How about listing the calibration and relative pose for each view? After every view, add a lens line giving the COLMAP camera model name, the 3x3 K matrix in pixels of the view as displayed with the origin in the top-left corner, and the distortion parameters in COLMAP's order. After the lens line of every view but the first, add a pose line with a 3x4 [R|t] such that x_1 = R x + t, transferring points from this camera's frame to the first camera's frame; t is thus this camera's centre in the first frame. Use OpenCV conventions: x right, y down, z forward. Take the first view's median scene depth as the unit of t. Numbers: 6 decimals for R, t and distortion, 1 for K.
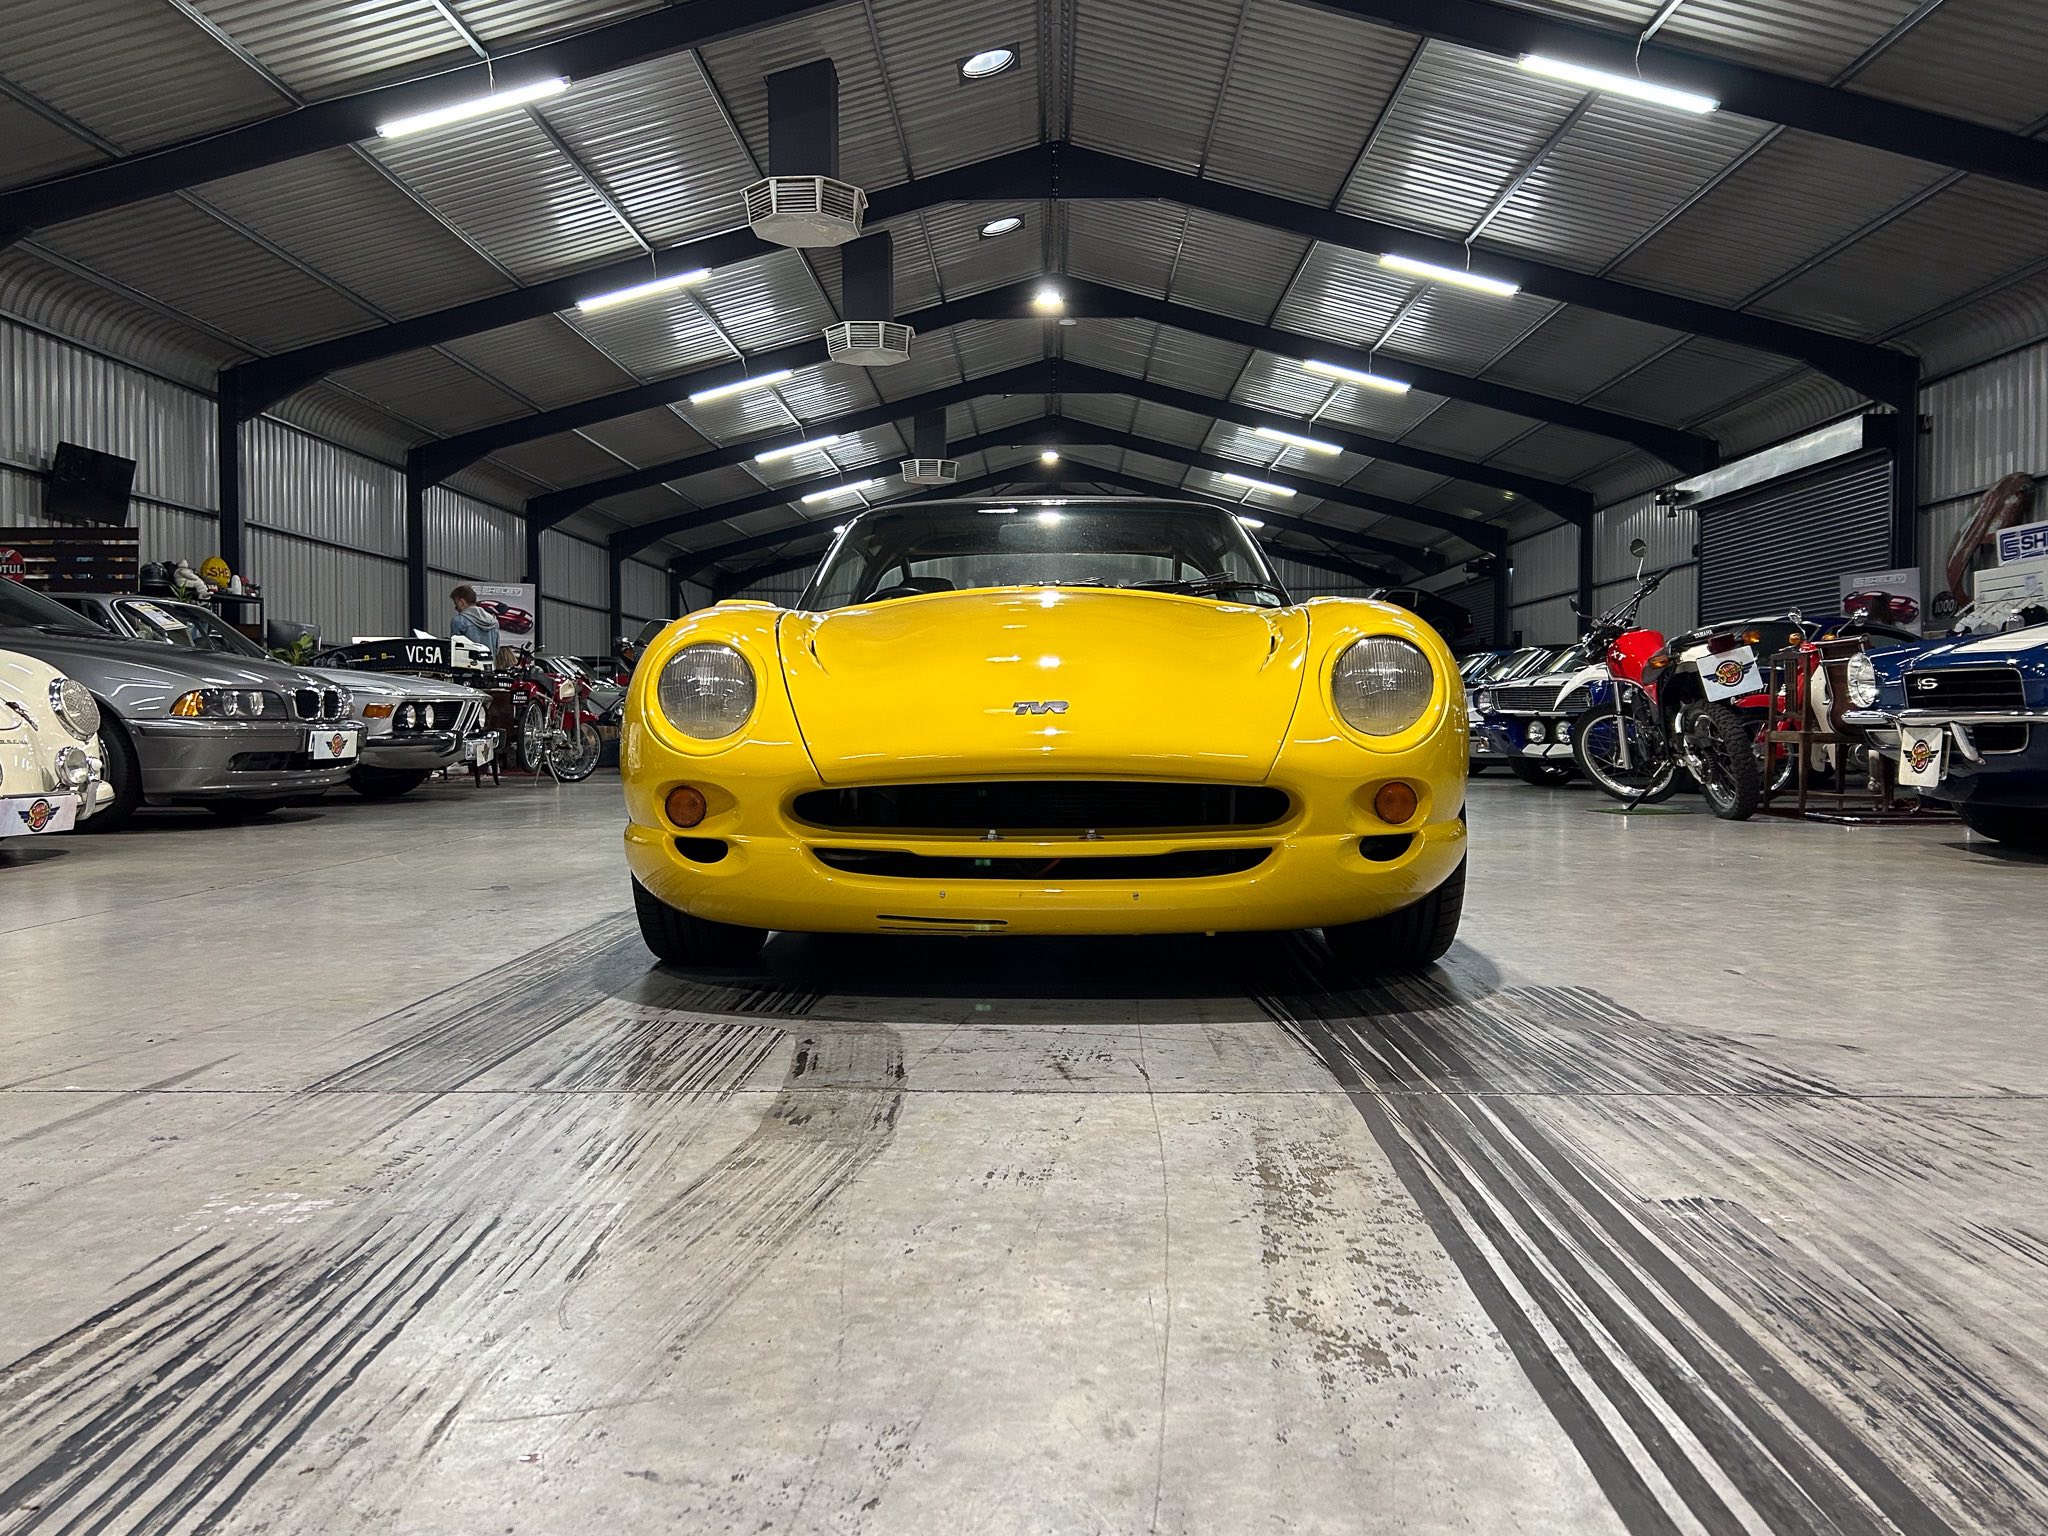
lens RADIAL K [[1566.8, 0, 1012.6], [0, 1566.8, 751.7], [0, 0, 1]] dist [0.053783, -0.051967]
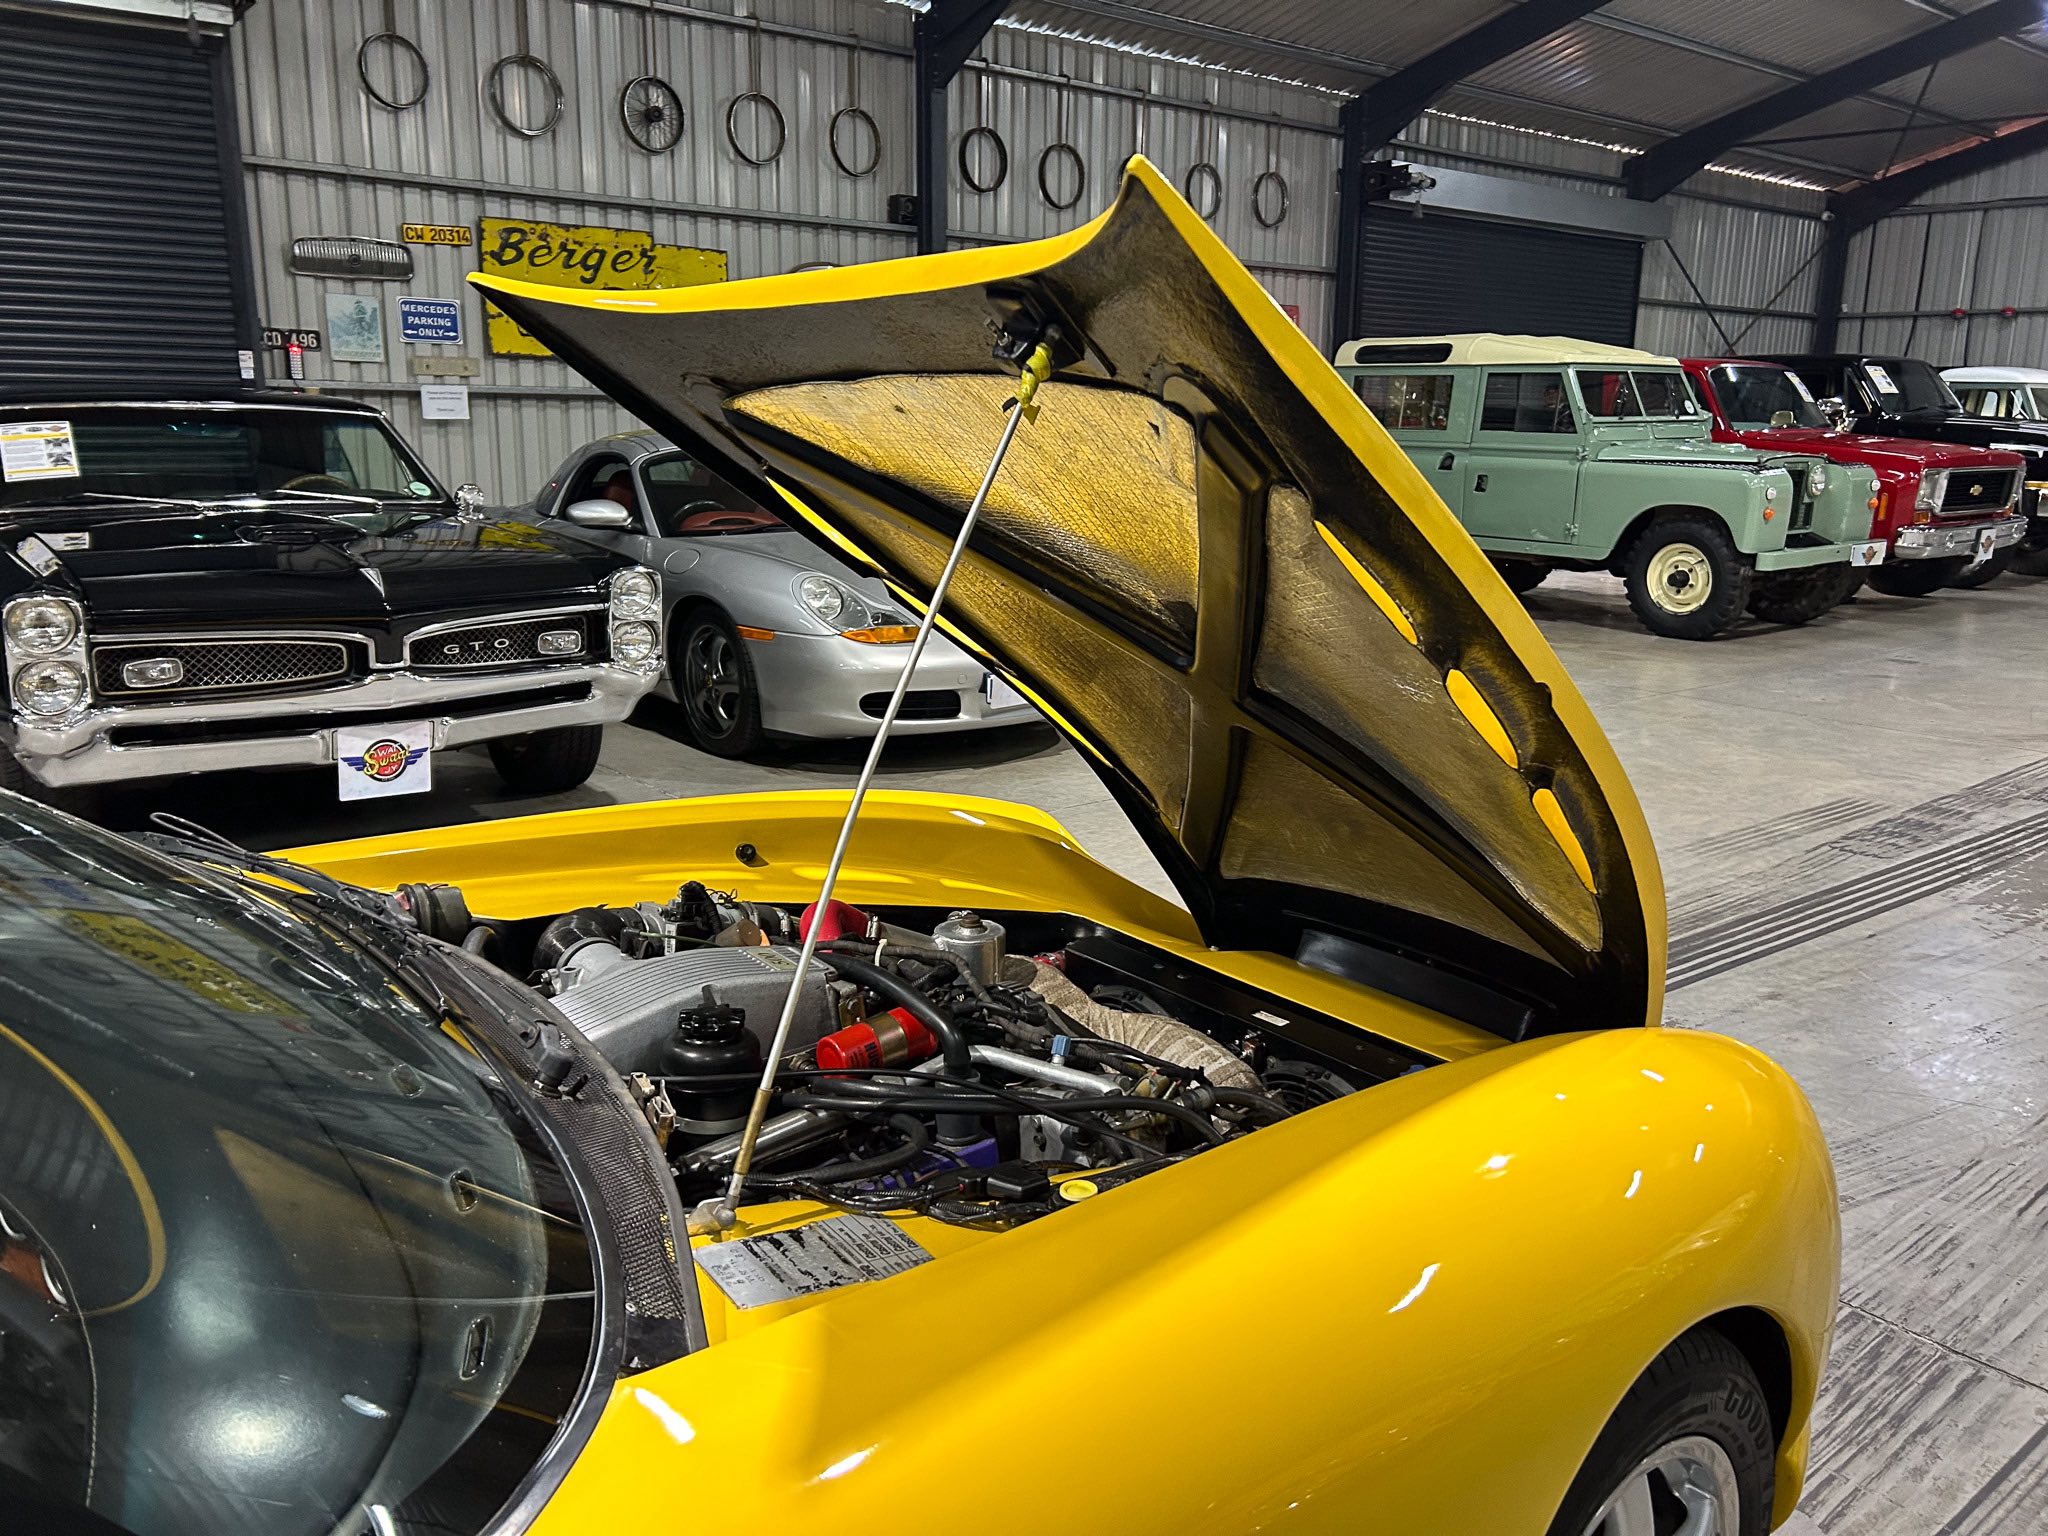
lens RADIAL K [[1539.1, 0, 1037.3], [0, 1539.1, 762.6], [0, 0, 1]] dist [0.052096, -0.055520]
pose [[-0.648150, -0.171716, 0.741900, -0.077675], [0.005651, 0.973133, 0.230172, -0.055186], [-0.761492, 0.153379, -0.629766, 0.270012]]
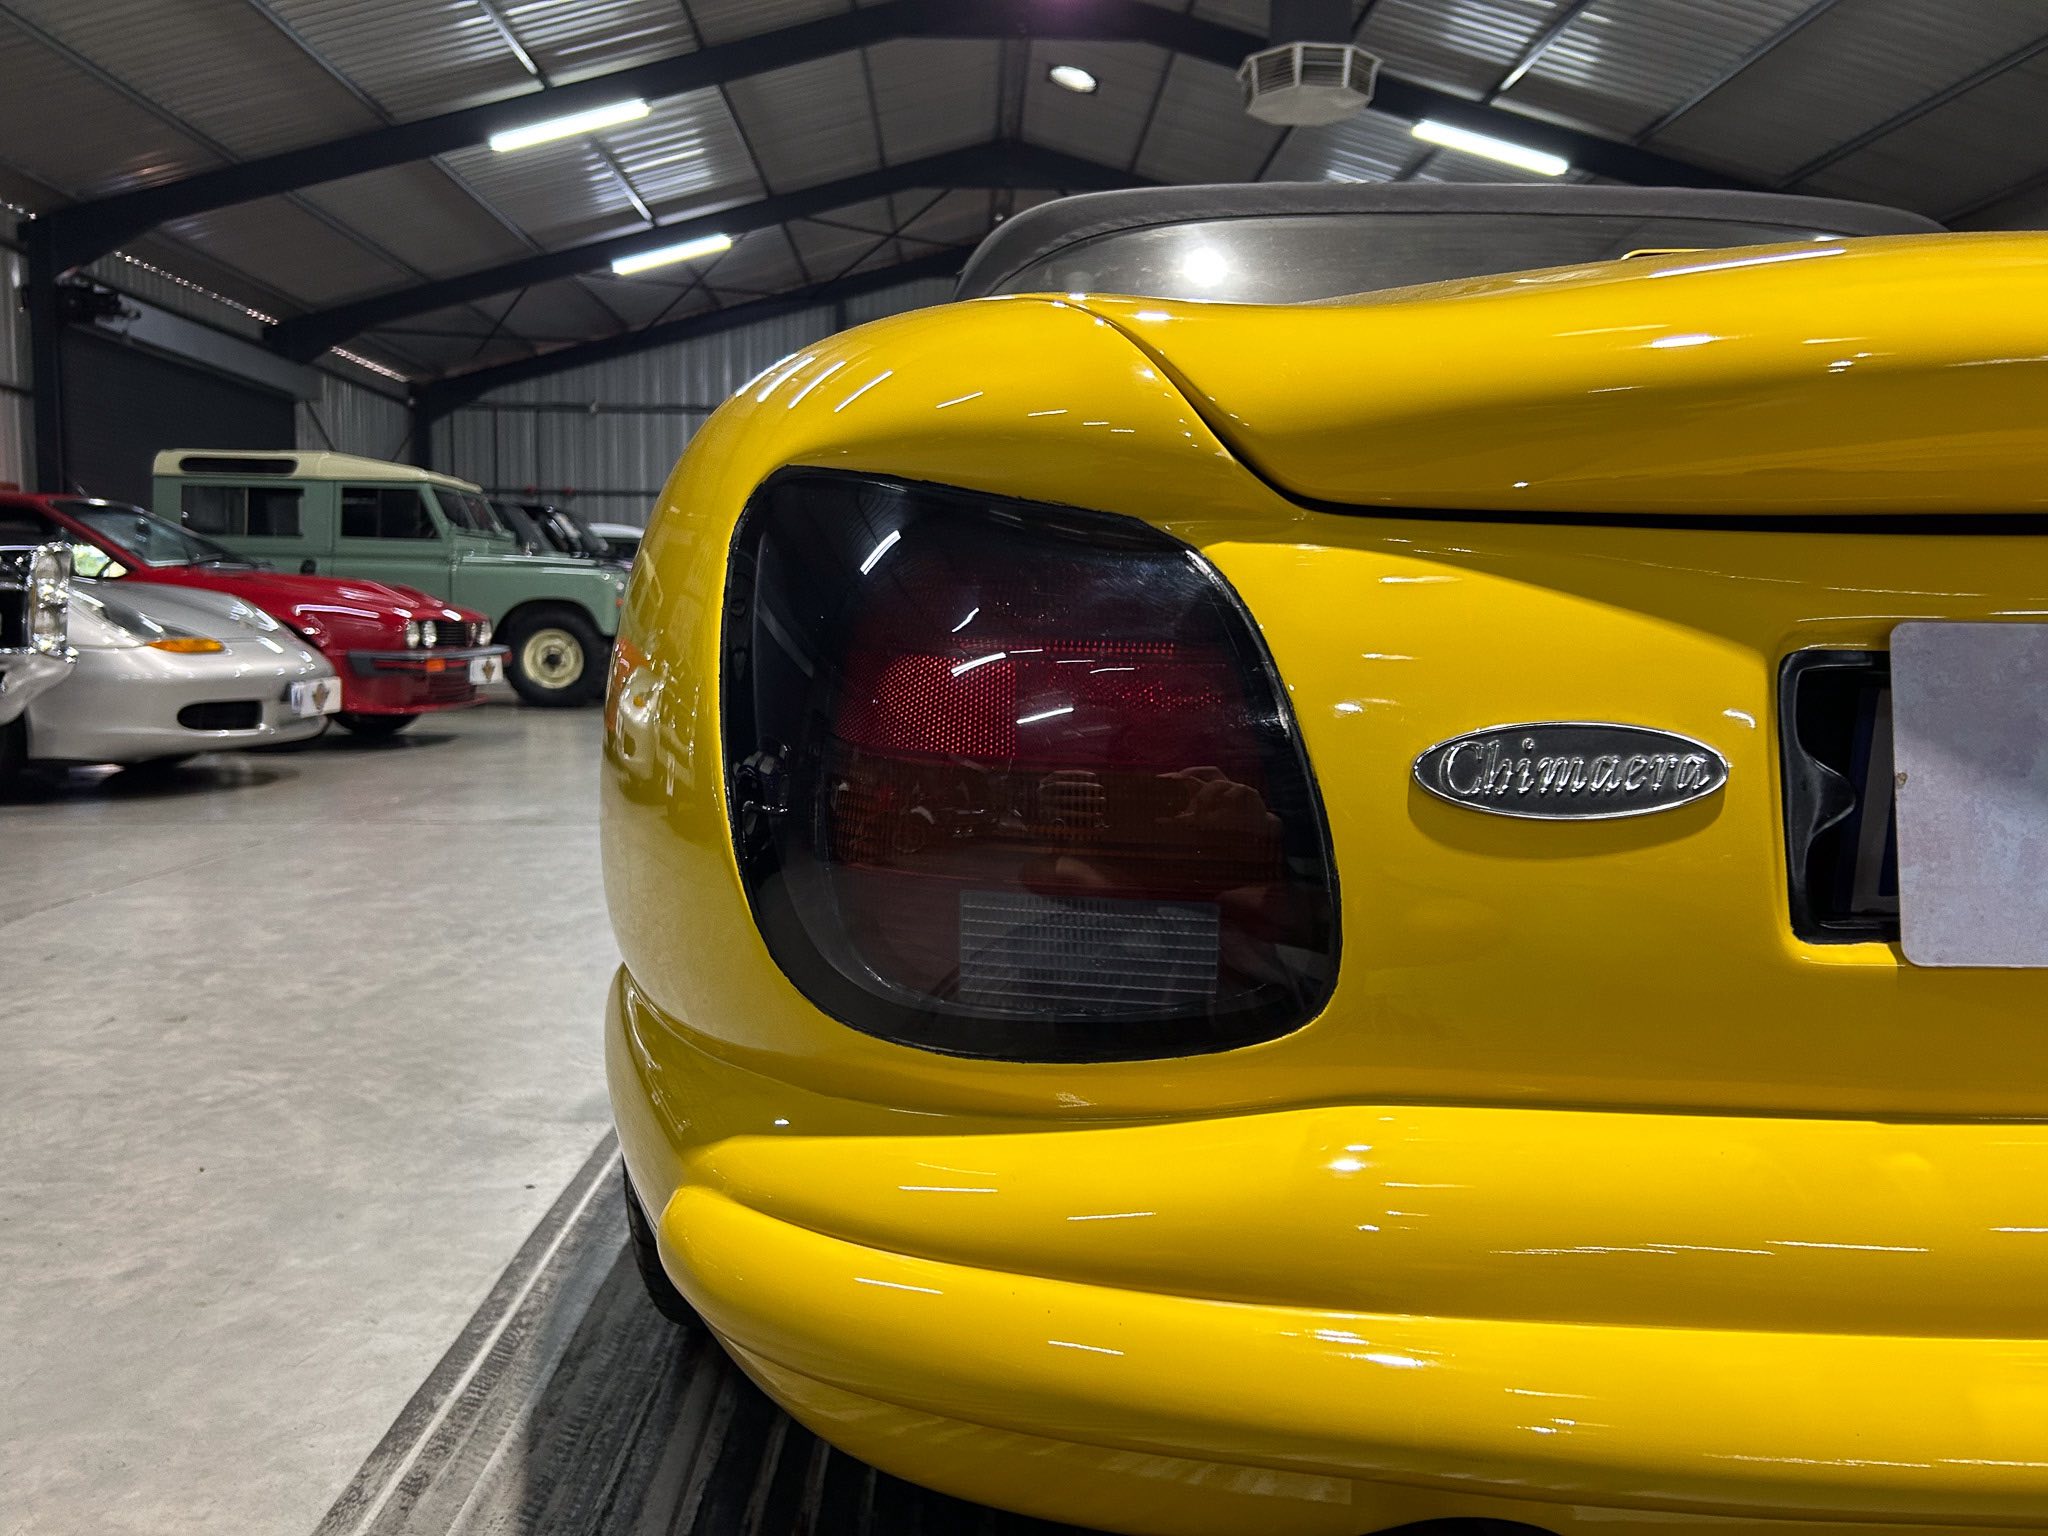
lens RADIAL K [[1539.1, 0, 1007.2], [0, 1539.1, 756.3], [0, 0, 1]] dist [0.052096, -0.055520]
pose [[-0.998424, -0.000744, -0.056112, 0.043919], [-0.006551, 0.994621, 0.103378, -0.016757], [0.055734, 0.103582, -0.993058, 0.422857]]
